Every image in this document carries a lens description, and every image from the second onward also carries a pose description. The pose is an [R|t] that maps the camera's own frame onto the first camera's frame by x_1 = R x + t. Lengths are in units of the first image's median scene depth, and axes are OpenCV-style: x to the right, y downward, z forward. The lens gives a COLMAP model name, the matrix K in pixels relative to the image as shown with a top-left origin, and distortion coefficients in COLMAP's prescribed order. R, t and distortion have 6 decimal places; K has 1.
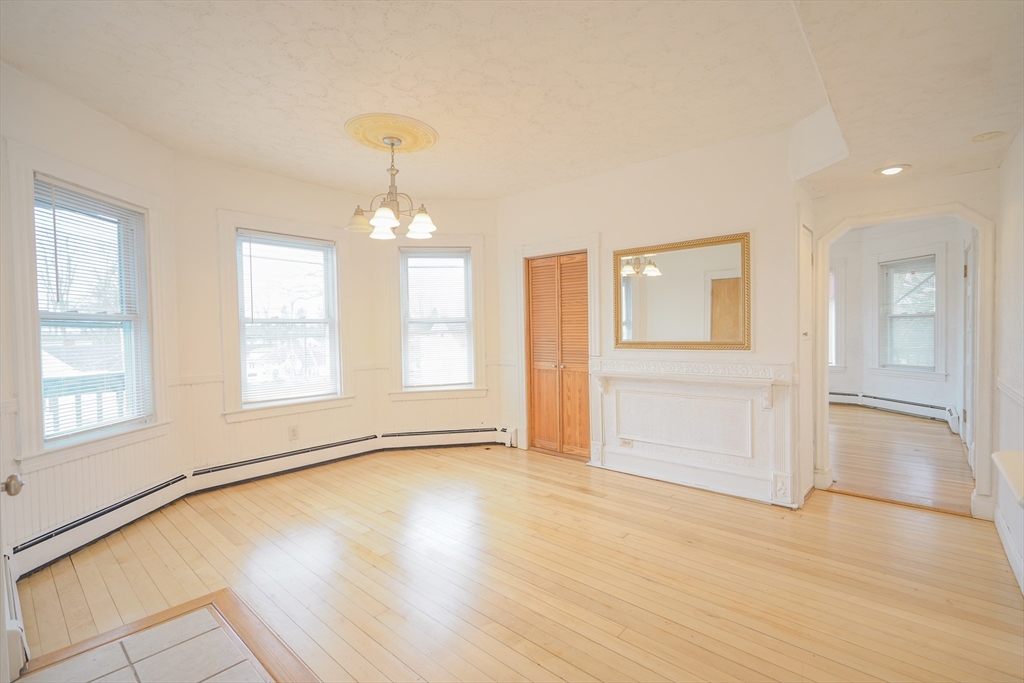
lens RADIAL K [[461.5, 0, 510.4], [0, 461.5, 339.8], [0, 0, 1]] dist [0.000324, 0.000301]
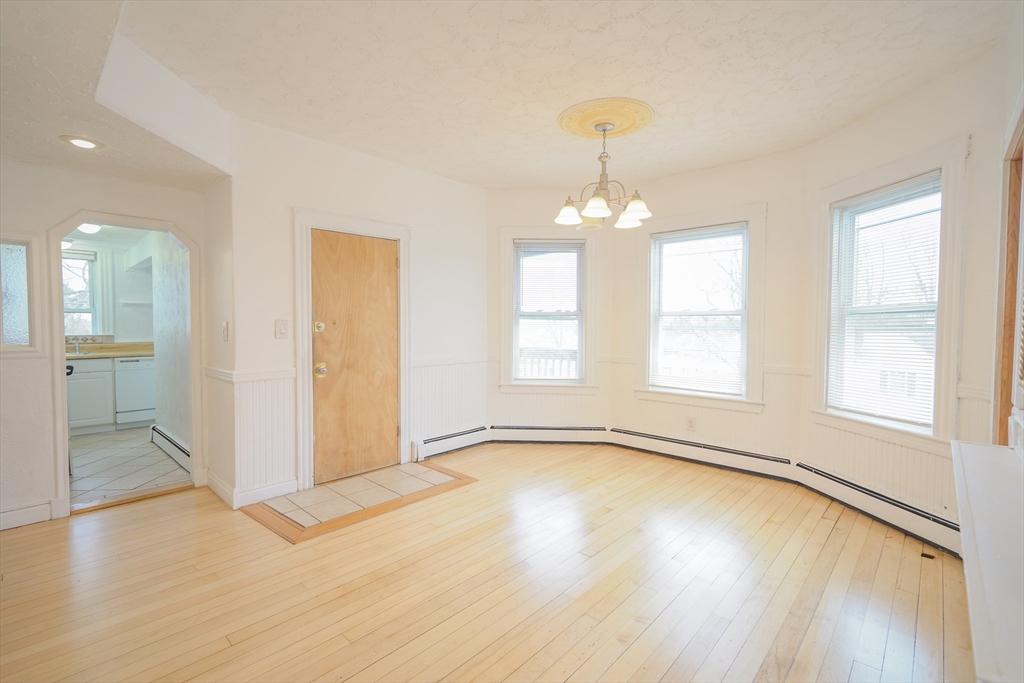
lens RADIAL K [[459.1, 0, 512.0], [0, 459.1, 341.5], [0, 0, 1]] dist [-0.009179, 0.000591]
pose [[-0.027926, 0.052647, -0.998223, 0.557933], [-0.025057, 0.998261, 0.053350, -0.024351], [0.999296, 0.026502, -0.026559, 0.651752]]
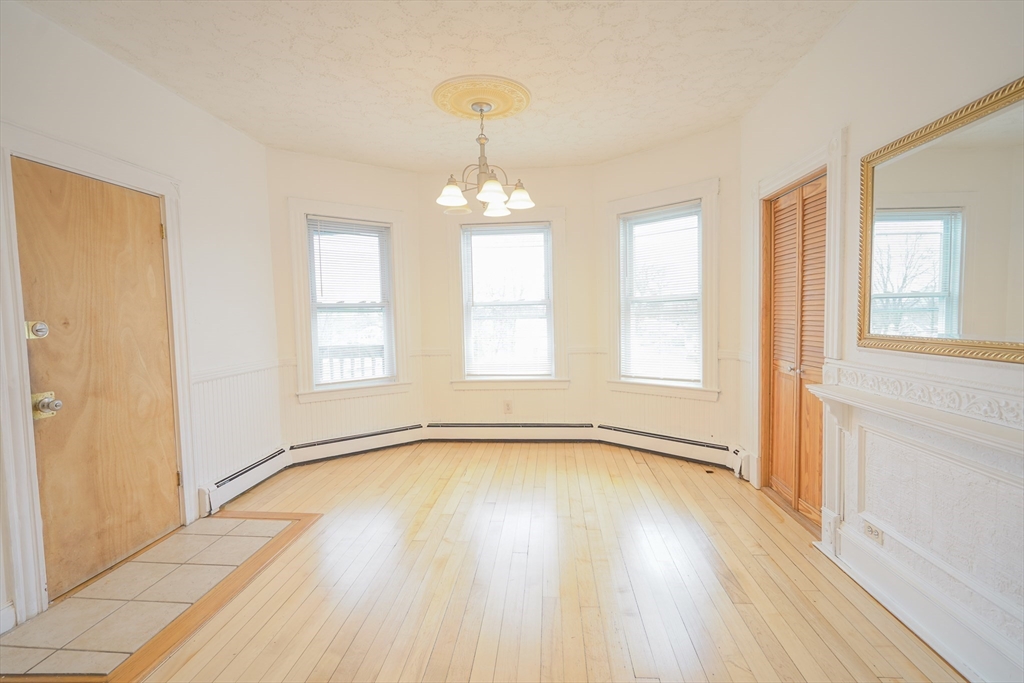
lens RADIAL K [[459.1, 0, 512.0], [0, 459.1, 341.5], [0, 0, 1]] dist [-0.009179, 0.000591]
pose [[0.598410, 0.049675, -0.799649, 0.407035], [-0.005061, 0.998290, 0.058228, -0.015918], [0.801174, -0.030798, 0.597638, 0.379585]]
